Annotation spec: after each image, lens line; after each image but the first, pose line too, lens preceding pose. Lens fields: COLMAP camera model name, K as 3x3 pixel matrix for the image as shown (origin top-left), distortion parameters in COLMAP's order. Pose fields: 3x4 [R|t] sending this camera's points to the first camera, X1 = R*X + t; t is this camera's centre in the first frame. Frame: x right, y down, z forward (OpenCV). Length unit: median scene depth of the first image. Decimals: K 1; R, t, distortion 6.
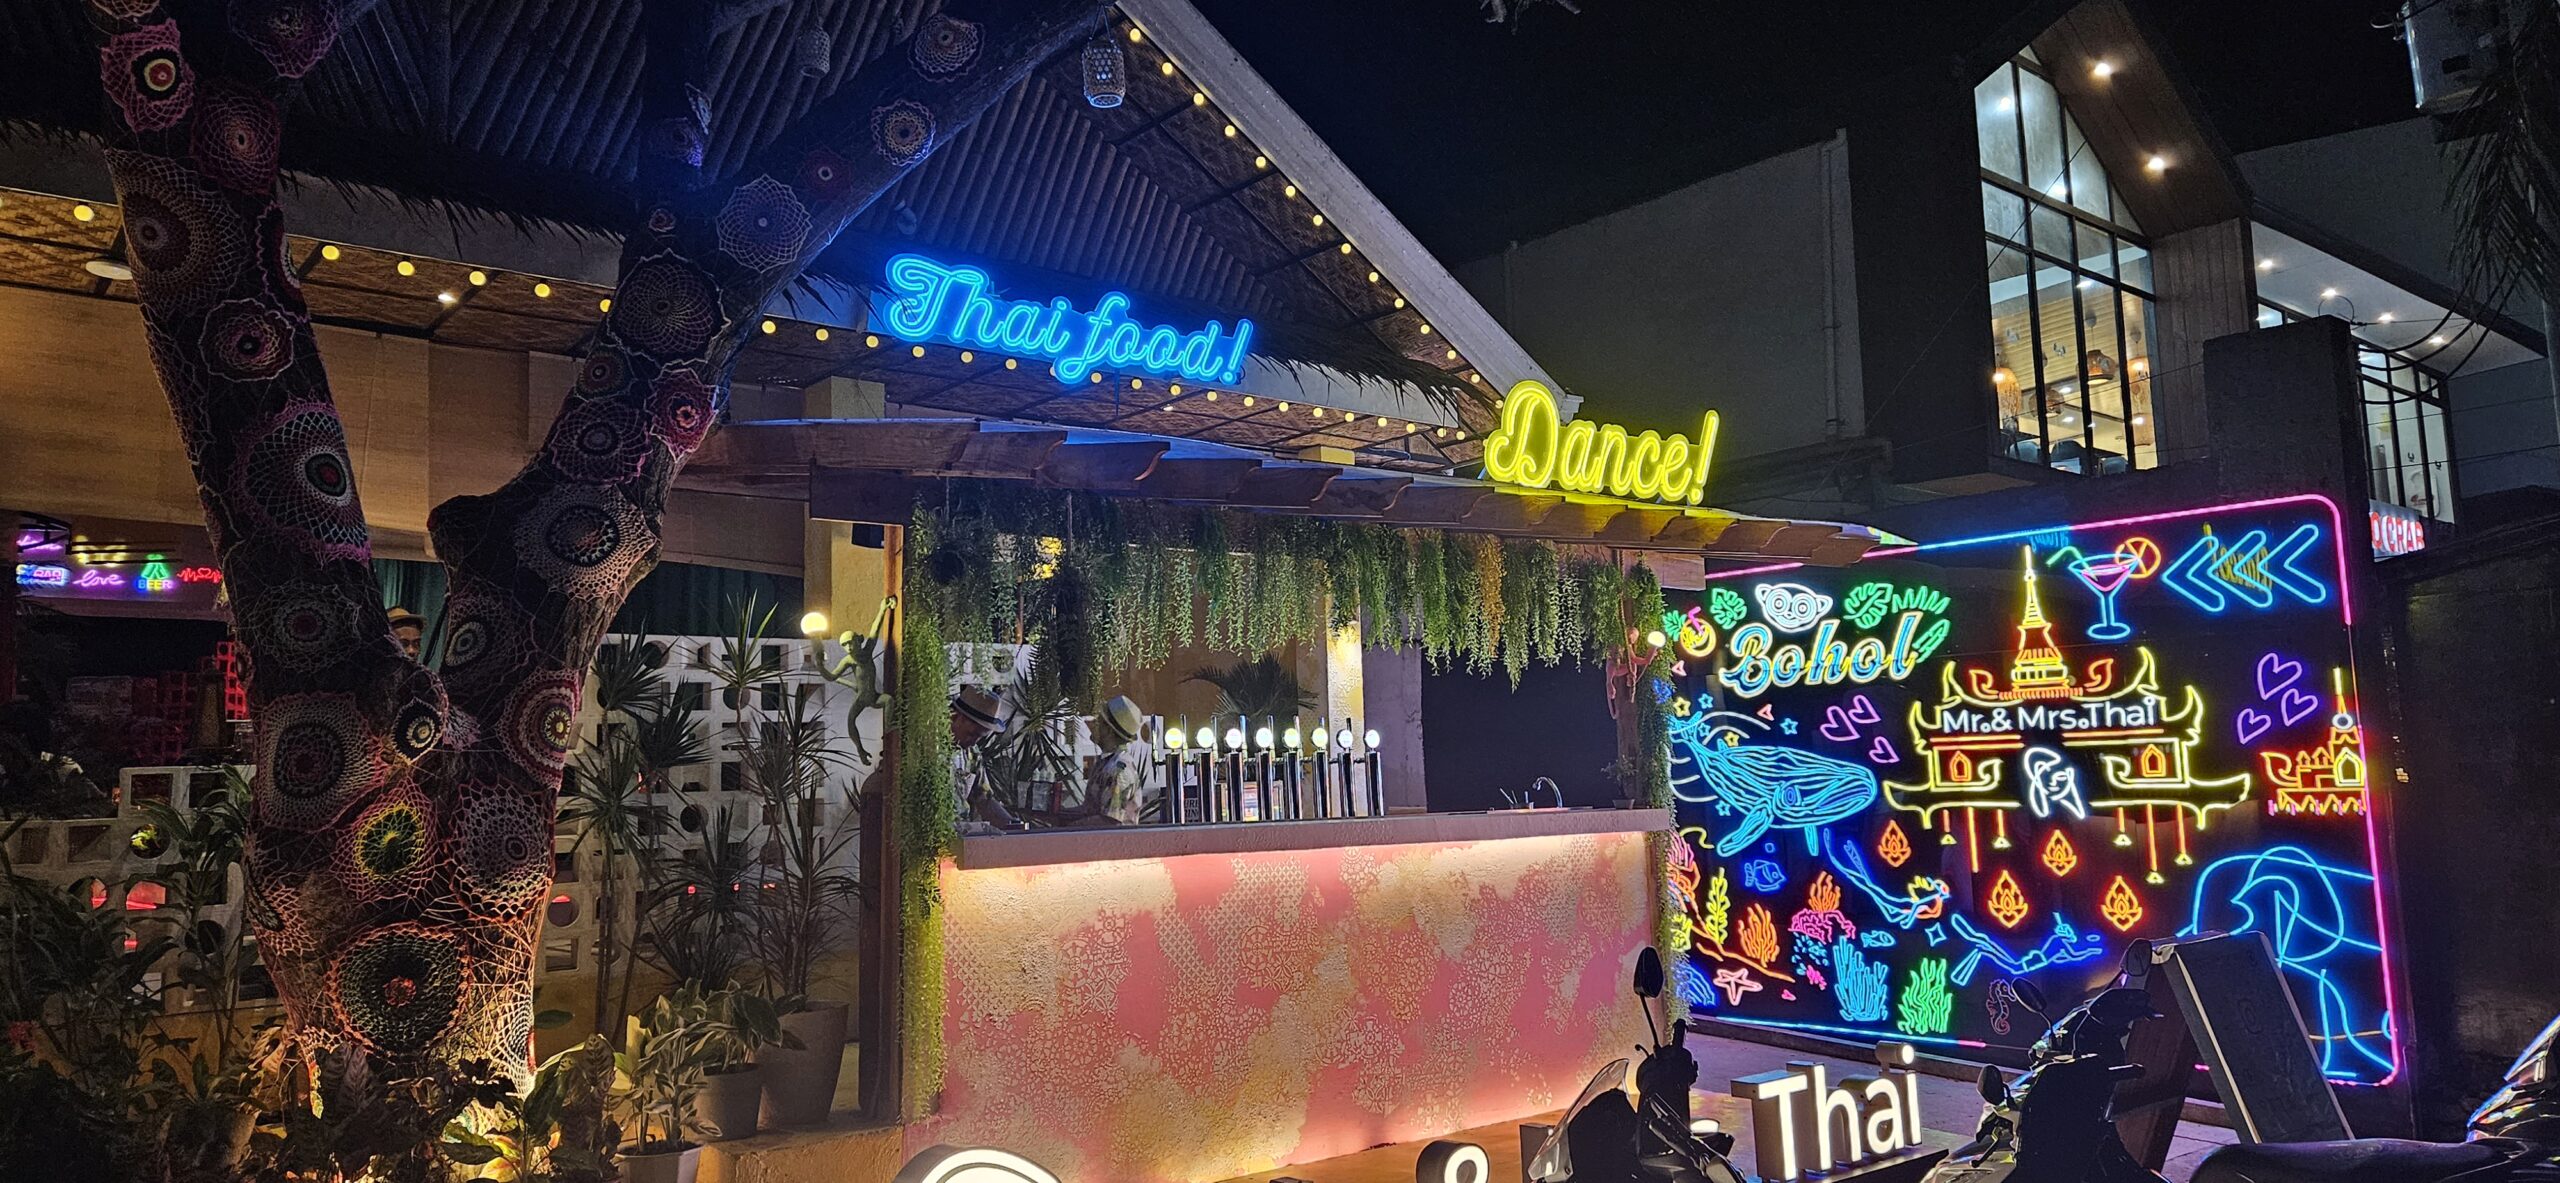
lens RADIAL K [[1609.8, 0, 1242.1], [0, 1609.8, 585.6], [0, 0, 1]] dist [0.073228, -0.063030]
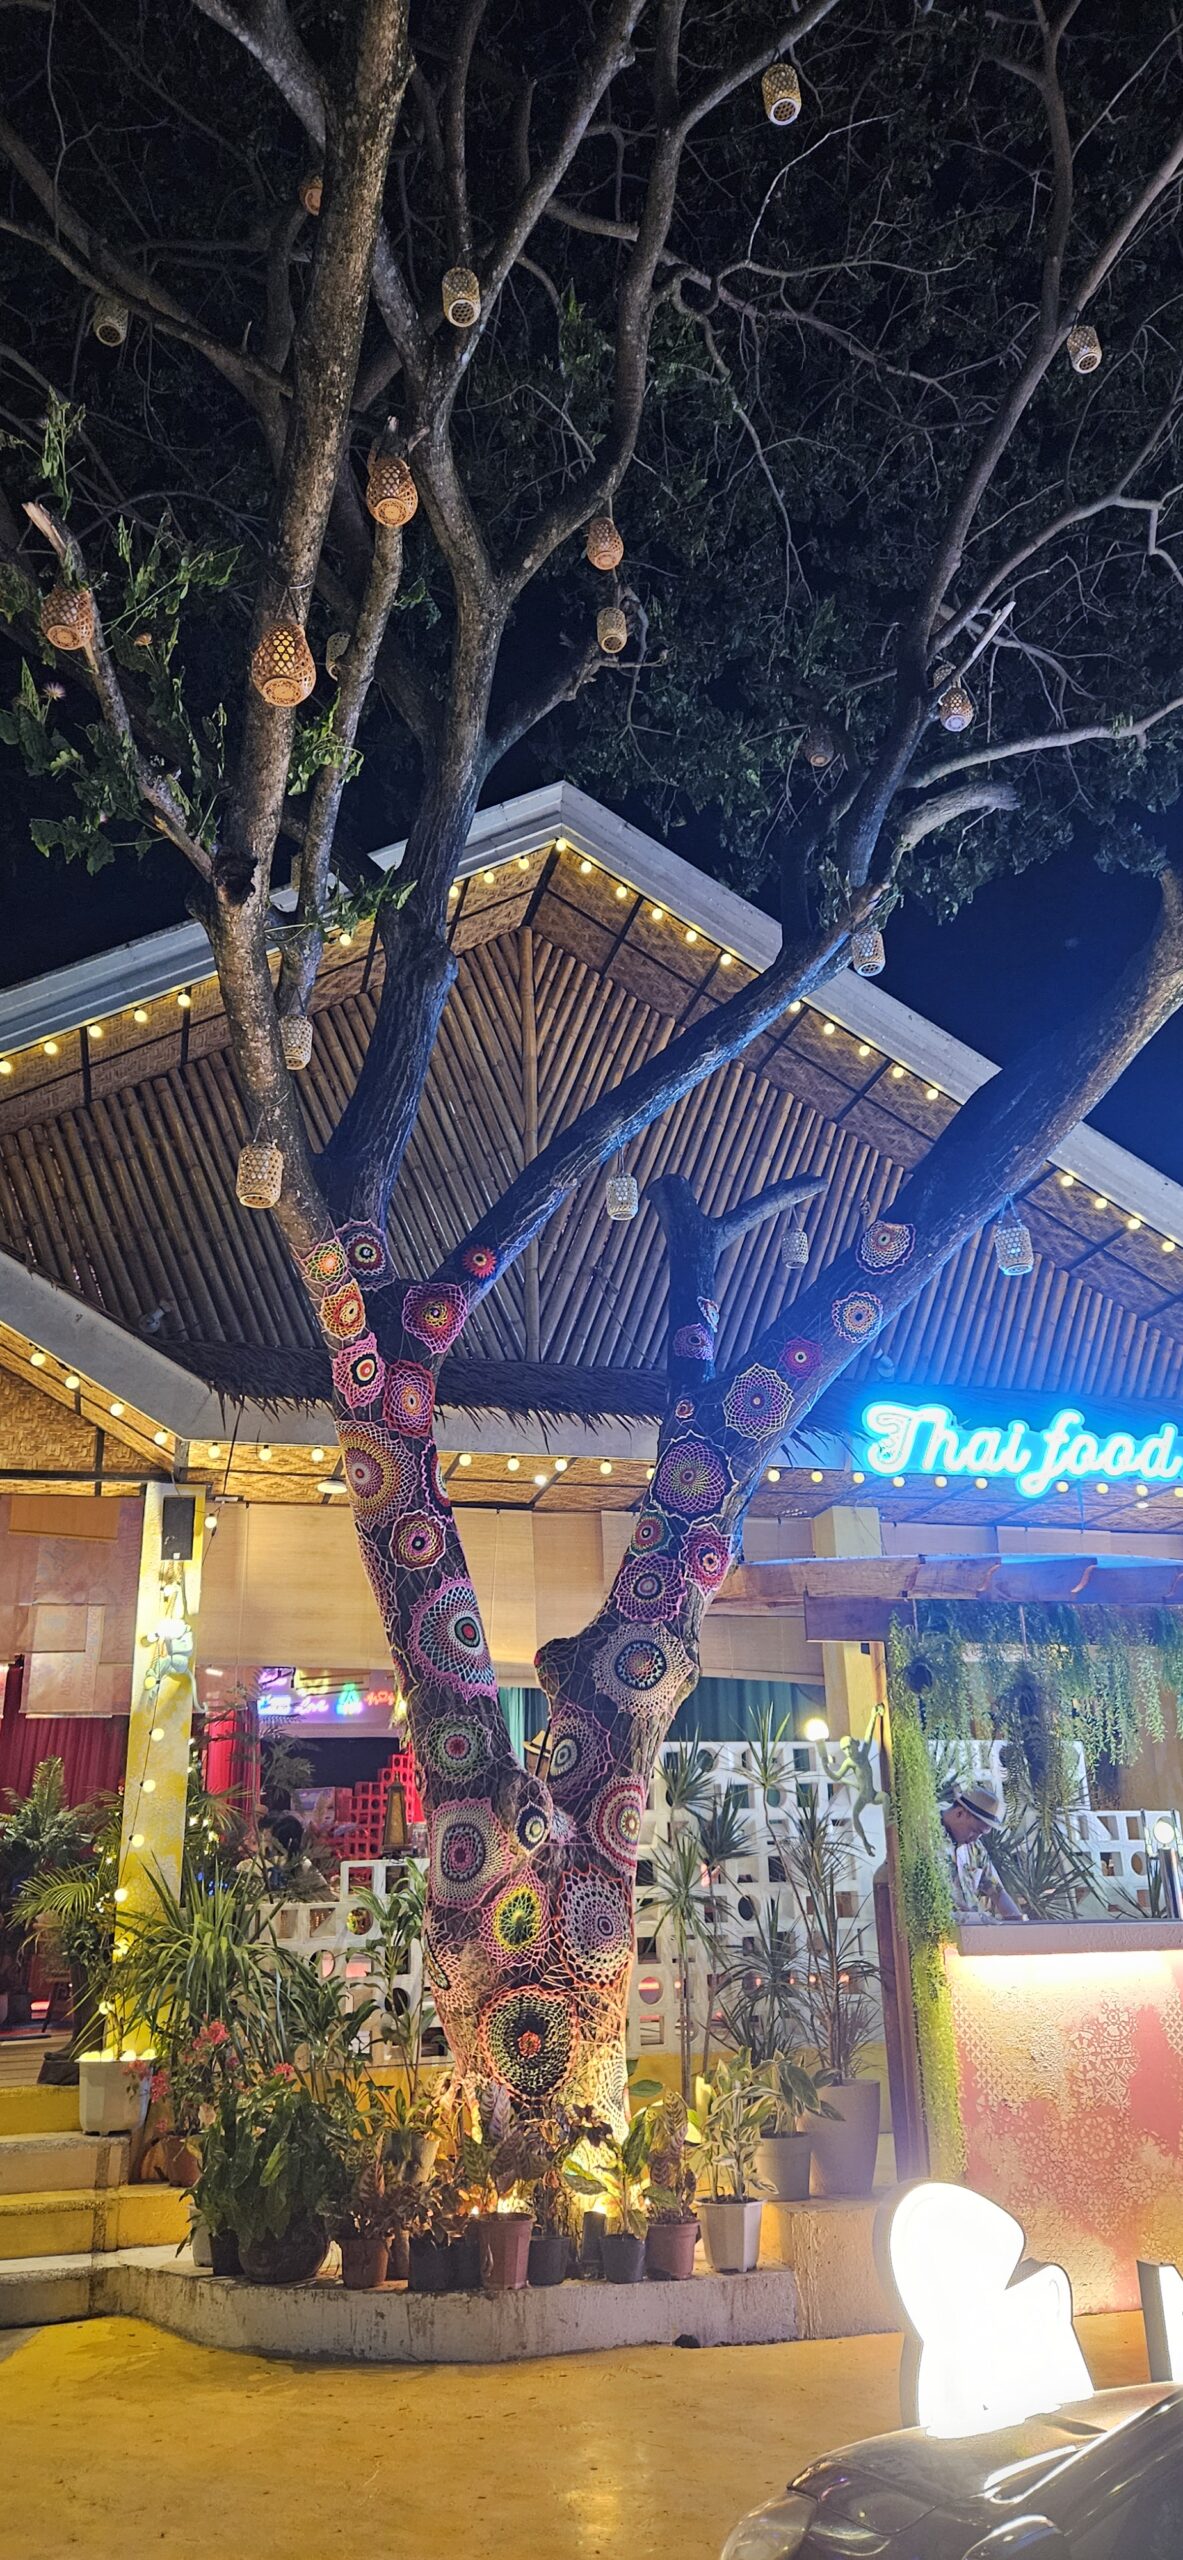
lens RADIAL K [[1609.8, 0, 591.5], [0, 1609.8, 1280.0], [0, 0, 1]] dist [0.073228, -0.063030]
pose [[0.905154, -0.148650, -0.398245, 0.119997], [0.051095, 0.968117, -0.245232, -0.015264], [0.422001, 0.201624, 0.883891, -0.216536]]
